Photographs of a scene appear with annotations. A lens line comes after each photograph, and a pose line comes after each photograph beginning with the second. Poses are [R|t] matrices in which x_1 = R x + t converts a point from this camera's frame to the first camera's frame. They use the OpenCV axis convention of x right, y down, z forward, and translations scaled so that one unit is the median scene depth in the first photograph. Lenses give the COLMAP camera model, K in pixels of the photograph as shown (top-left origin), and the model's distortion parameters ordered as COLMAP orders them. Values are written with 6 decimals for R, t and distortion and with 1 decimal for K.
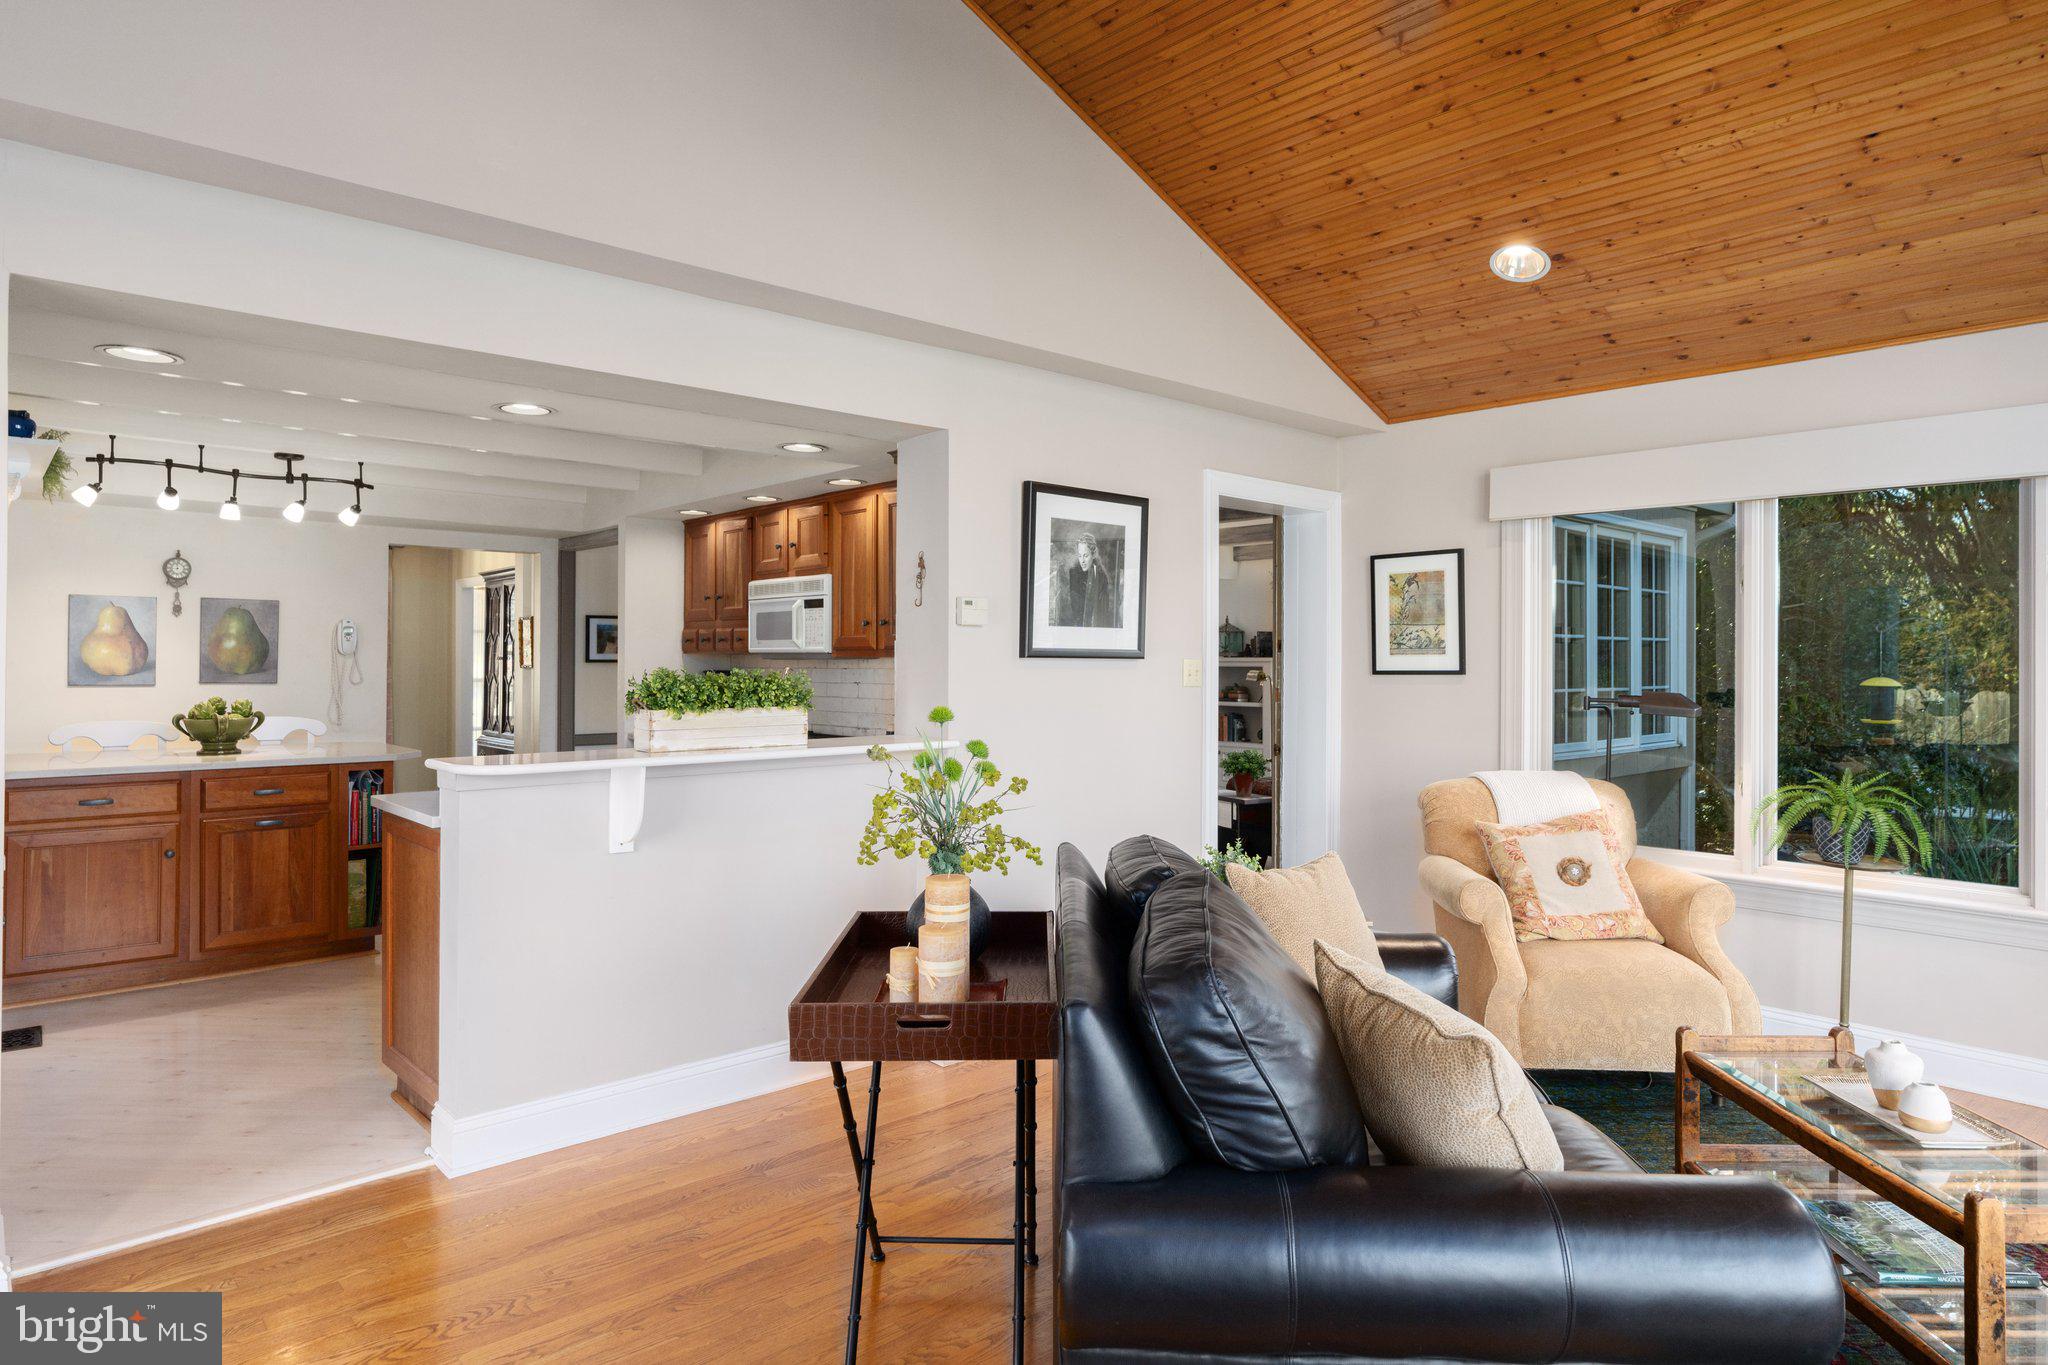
lens RADIAL K [[1219.8, 0, 1031.3], [0, 1219.8, 665.9], [0, 0, 1]] dist [-0.007846, 0.006622]
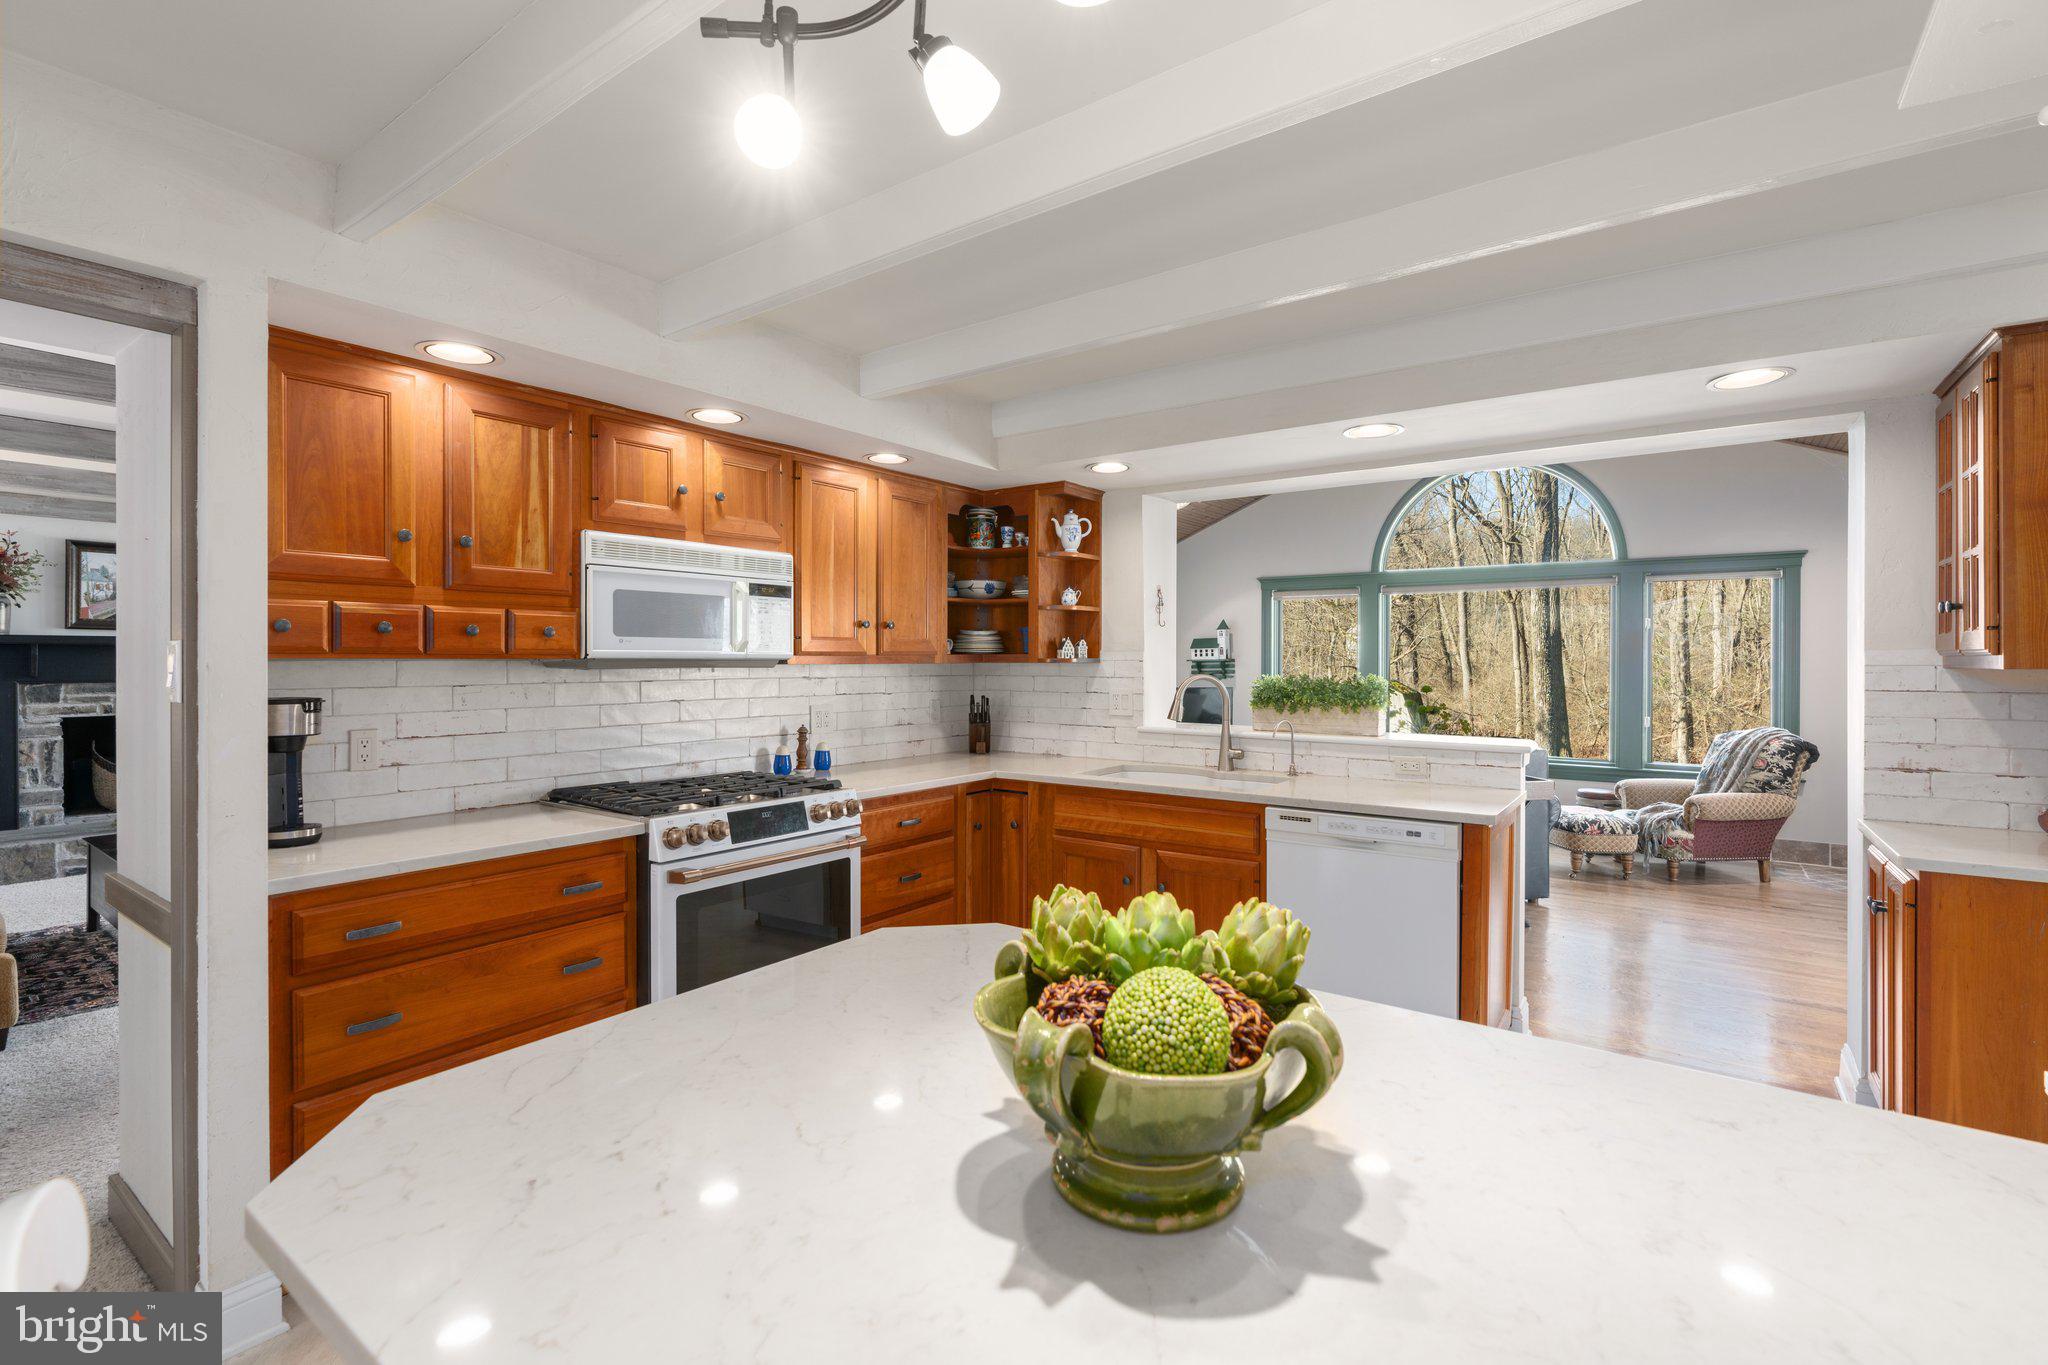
lens RADIAL K [[929.2, 0, 1021.1], [0, 929.2, 666.9], [0, 0, 1]] dist [-0.004998, 0.000920]
pose [[-0.201598, -0.010785, 0.979409, -0.857598], [0.000712, 0.999938, 0.011157, -0.013869], [-0.979468, 0.002946, -0.201577, 1.106486]]
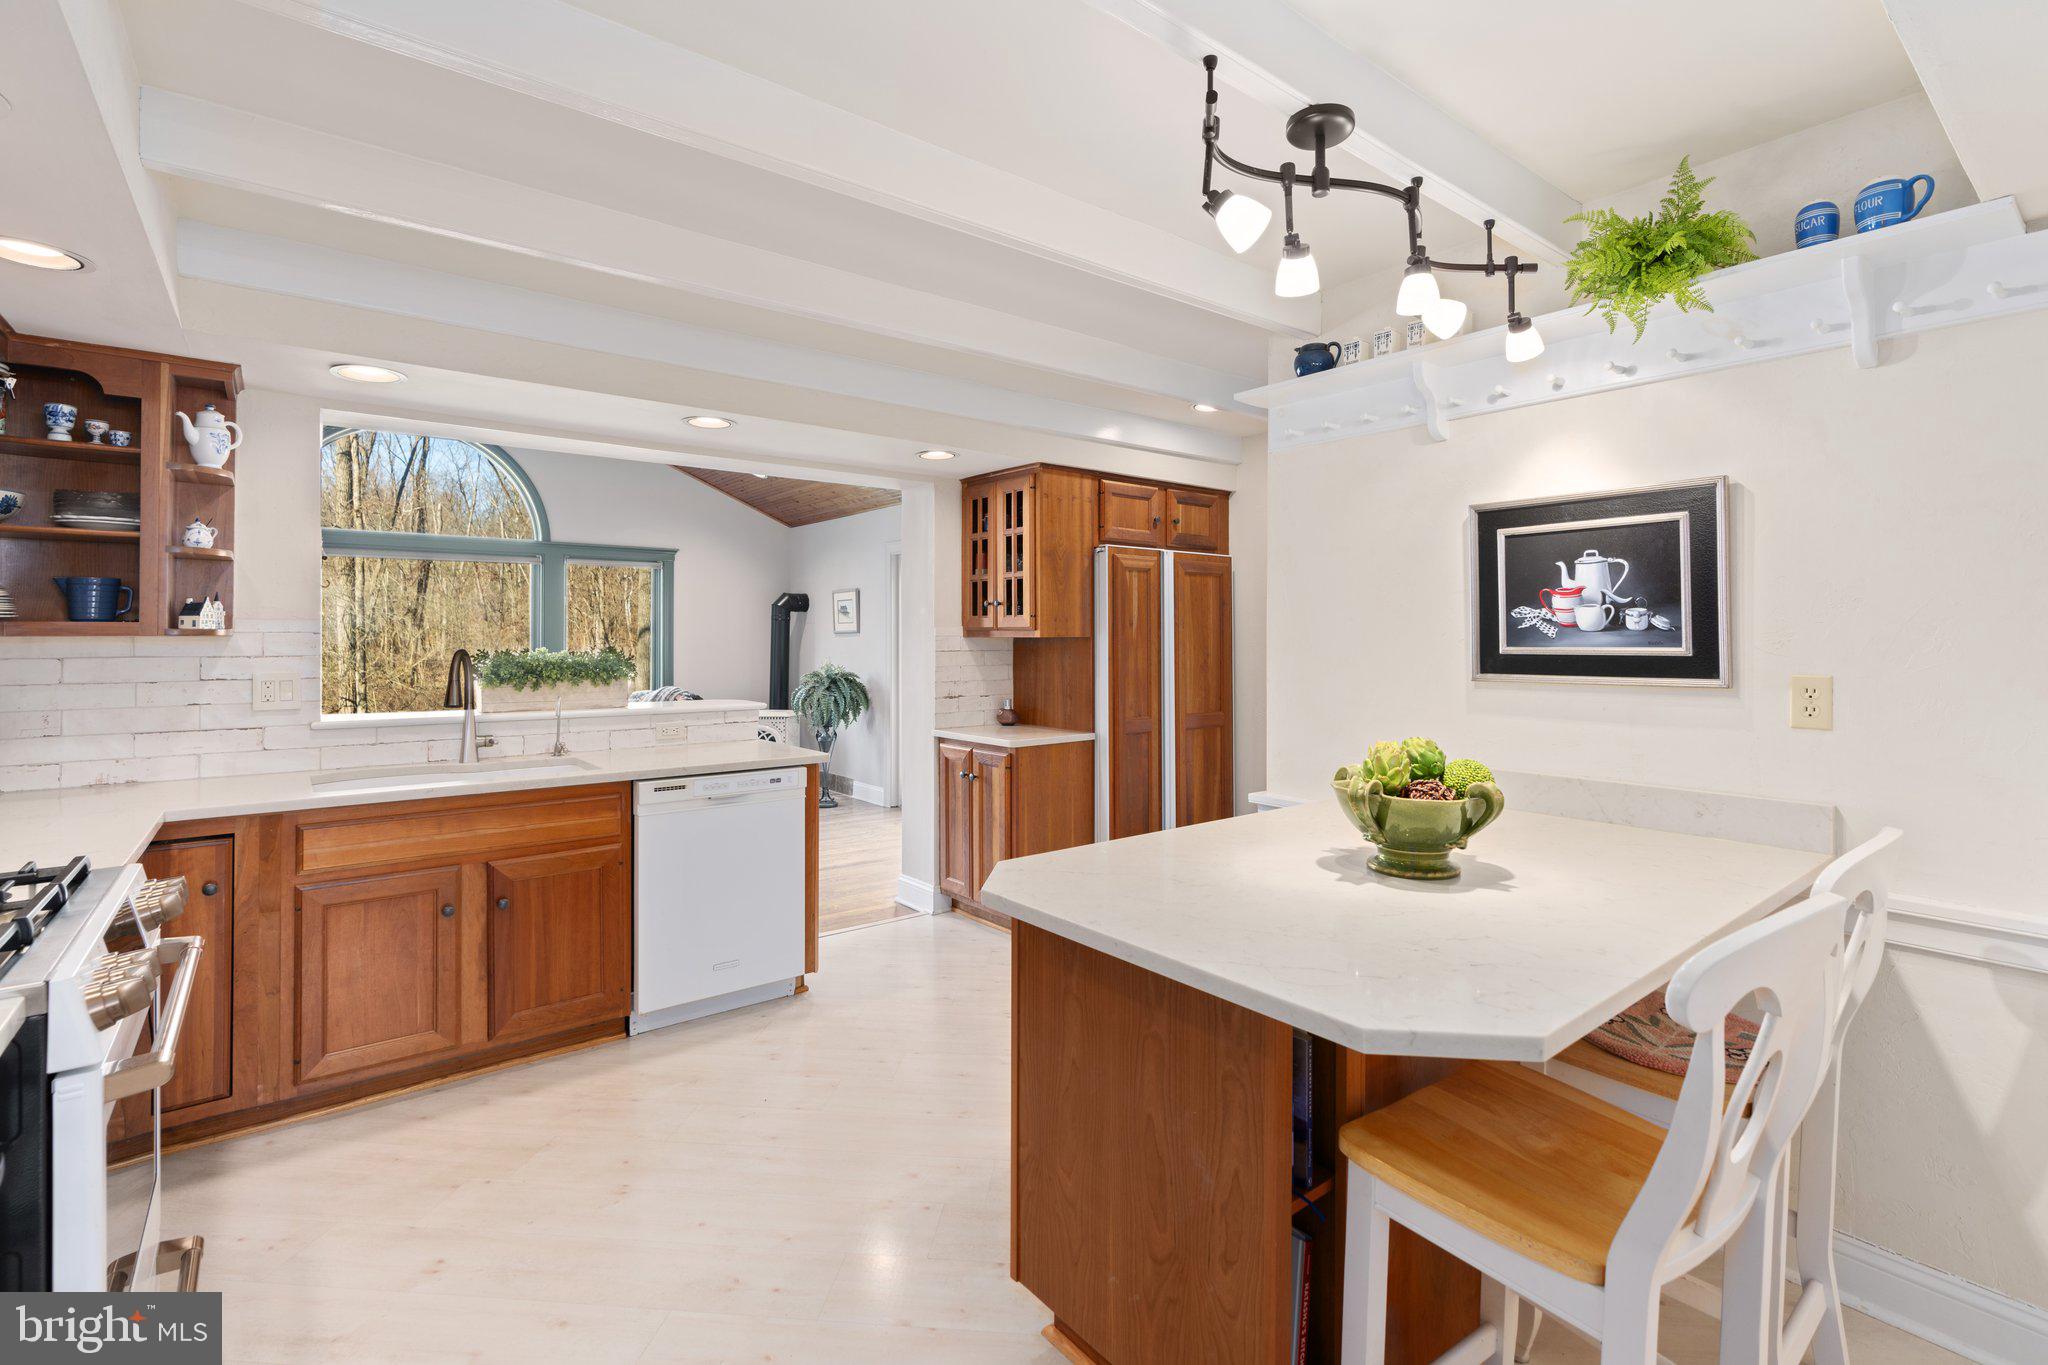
lens RADIAL K [[929.2, 0, 1023.4], [0, 929.2, 634.2], [0, 0, 1]] dist [-0.004998, 0.000920]
pose [[-0.997666, -0.003801, 0.068179, -0.577238], [-0.003639, 0.999990, 0.002491, -0.012455], [-0.068188, 0.002237, -0.997670, 1.403749]]
